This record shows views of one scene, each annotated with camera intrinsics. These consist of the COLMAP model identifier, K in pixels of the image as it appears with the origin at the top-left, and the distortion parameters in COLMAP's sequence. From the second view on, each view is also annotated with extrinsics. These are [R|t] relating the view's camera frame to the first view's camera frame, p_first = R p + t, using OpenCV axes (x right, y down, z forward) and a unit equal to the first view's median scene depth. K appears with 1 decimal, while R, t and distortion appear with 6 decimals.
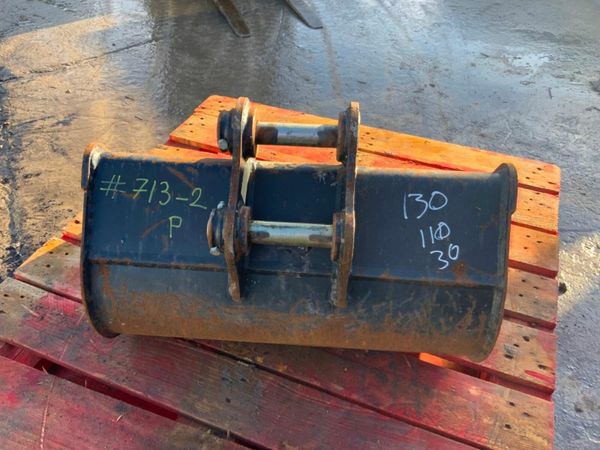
lens RADIAL K [[501.6, 0, 300.0], [0, 501.6, 225.0], [0, 0, 1]] dist [0.084131, -0.167801]
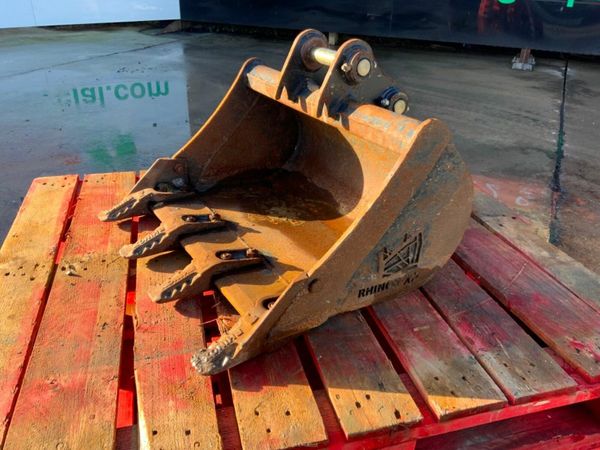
lens RADIAL K [[501.6, 0, 300.0], [0, 501.6, 225.0], [0, 0, 1]] dist [0.084131, -0.167801]
pose [[-0.610584, -0.389650, 0.689463, -0.989886], [0.504513, 0.479689, 0.717889, -0.889018], [-0.610454, 0.786175, -0.096307, 1.322461]]
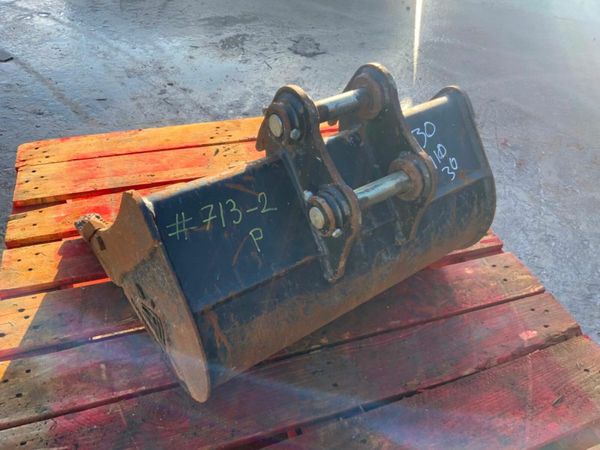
lens RADIAL K [[501.6, 0, 300.0], [0, 501.6, 225.0], [0, 0, 1]] dist [0.084131, -0.167801]
pose [[0.758206, -0.394274, 0.519300, -0.595947], [0.399800, 0.910289, 0.107399, -0.081123], [-0.515057, 0.126185, 0.847817, 0.140198]]
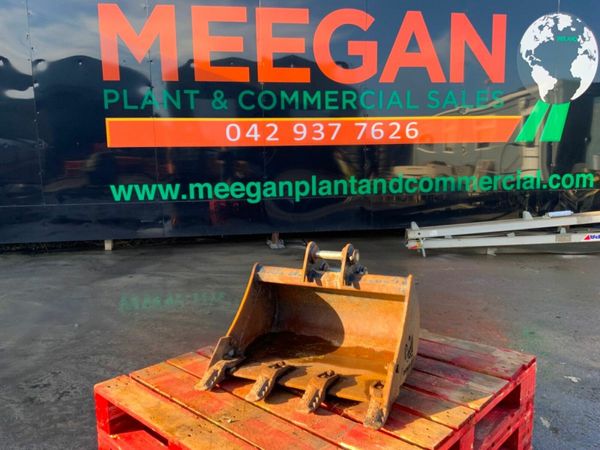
lens RADIAL K [[501.6, 0, 300.0], [0, 501.6, 225.0], [0, 0, 1]] dist [0.084131, -0.167801]
pose [[-0.939824, -0.031219, 0.340230, -0.648510], [0.235684, 0.661709, 0.711754, -1.874463], [-0.247354, 0.749110, -0.614532, 2.148216]]
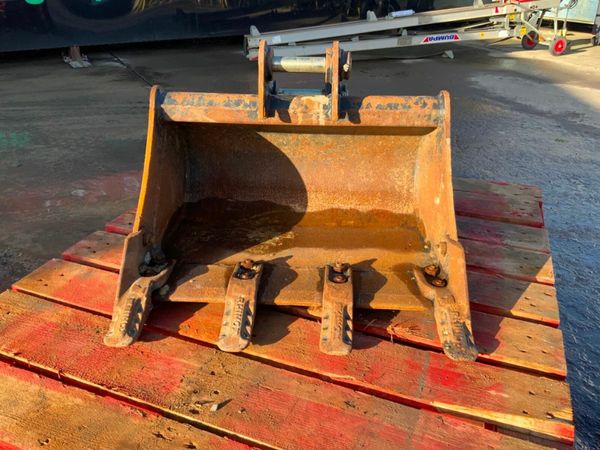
lens RADIAL K [[501.6, 0, 300.0], [0, 501.6, 225.0], [0, 0, 1]] dist [0.084131, -0.167801]
pose [[-0.999017, 0.009495, -0.043300, 0.042751], [-0.037078, 0.356377, 0.933606, -1.192818], [0.024296, 0.934294, -0.355674, 1.659840]]
